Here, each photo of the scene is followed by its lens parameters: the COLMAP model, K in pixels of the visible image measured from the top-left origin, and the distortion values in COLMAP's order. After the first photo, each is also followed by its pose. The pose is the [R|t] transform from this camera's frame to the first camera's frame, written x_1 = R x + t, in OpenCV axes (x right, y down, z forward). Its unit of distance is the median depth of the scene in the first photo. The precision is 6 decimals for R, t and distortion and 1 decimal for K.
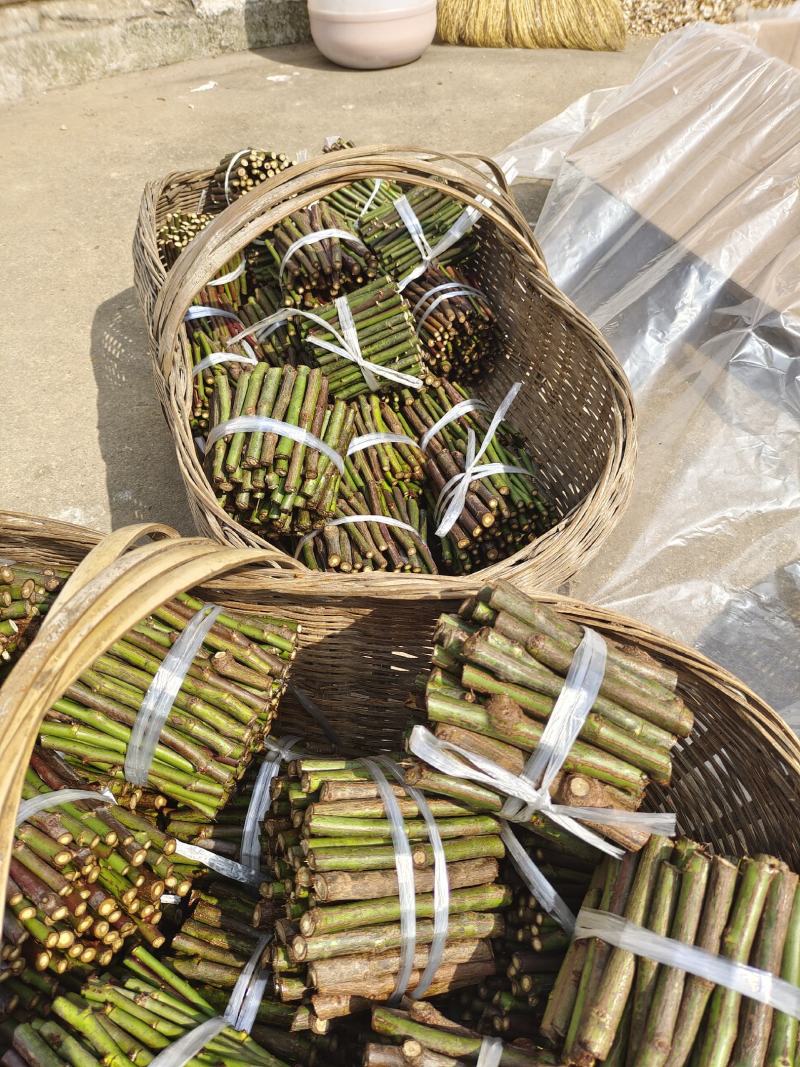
lens RADIAL K [[776.9, 0, 400.0], [0, 776.9, 533.5], [0, 0, 1]] dist [0.076278, -0.072065]
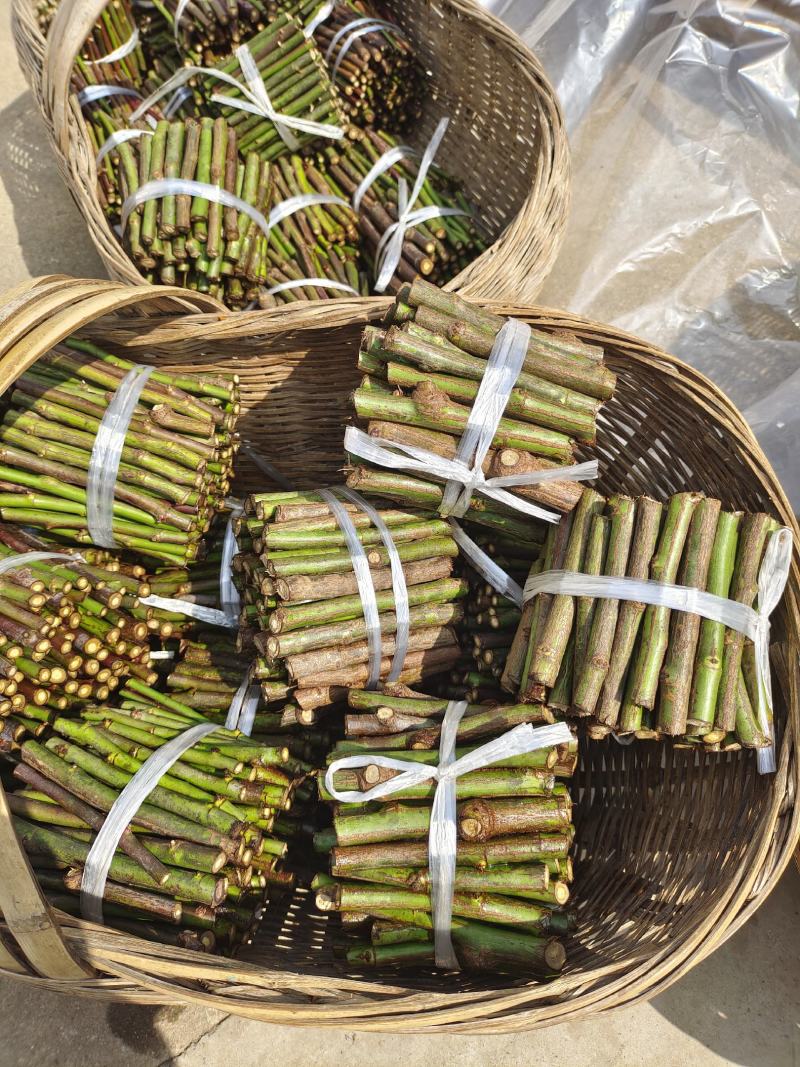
lens RADIAL K [[783.1, 0, 403.2], [0, 783.1, 527.9], [0, 0, 1]] dist [0.113721, -0.171997]
pose [[0.990668, -0.135768, -0.012029, 0.072878], [0.135811, 0.975791, 0.171428, 0.176485], [-0.011537, -0.171462, 0.985123, -0.029948]]
